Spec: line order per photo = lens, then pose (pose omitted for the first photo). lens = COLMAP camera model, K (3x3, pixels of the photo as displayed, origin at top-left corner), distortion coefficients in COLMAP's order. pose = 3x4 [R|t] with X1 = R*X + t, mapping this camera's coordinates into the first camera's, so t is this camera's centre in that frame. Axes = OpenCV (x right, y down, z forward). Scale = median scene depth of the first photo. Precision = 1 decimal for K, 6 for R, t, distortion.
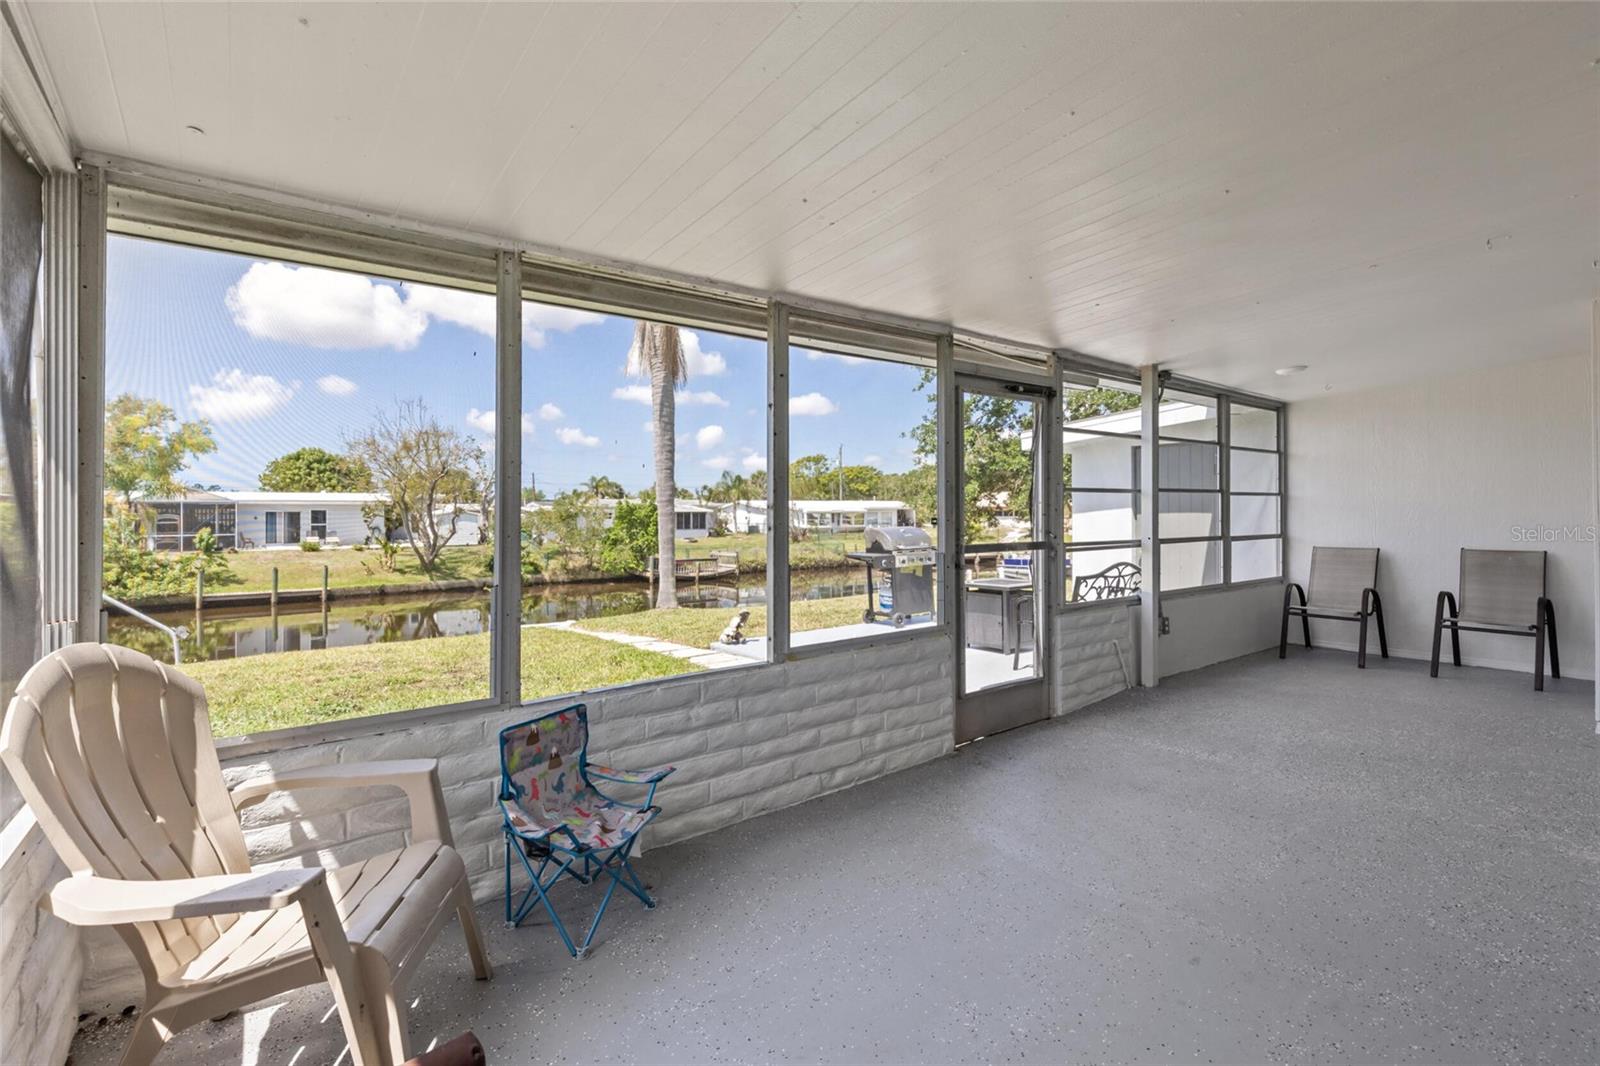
lens RADIAL K [[721.9, 0, 818.2], [0, 721.9, 501.1], [0, 0, 1]] dist [0.010218, -0.003337]
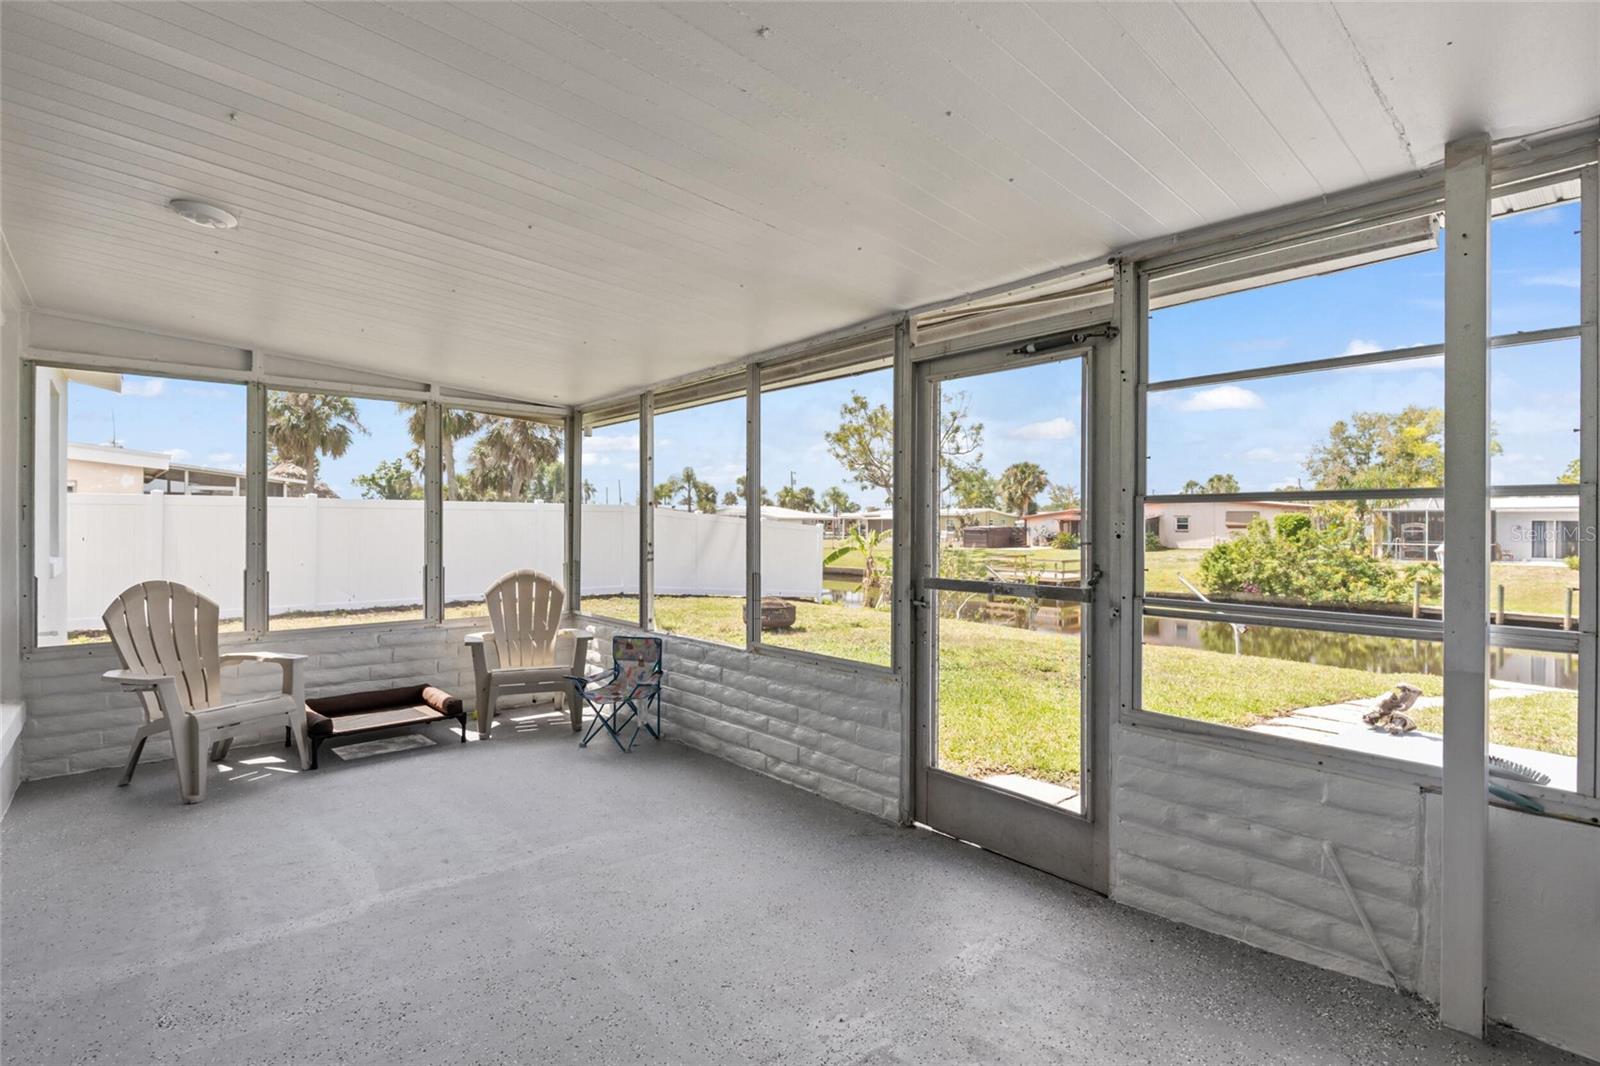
lens RADIAL K [[754.1, 0, 794.2], [0, 754.1, 518.4], [0, 0, 1]] dist [0.012742, -0.000019]
pose [[0.071448, -0.000125, -0.997444, 0.117495], [0.013767, 0.999905, 0.000861, -0.000757], [0.997349, -0.013794, 0.071442, 0.092080]]
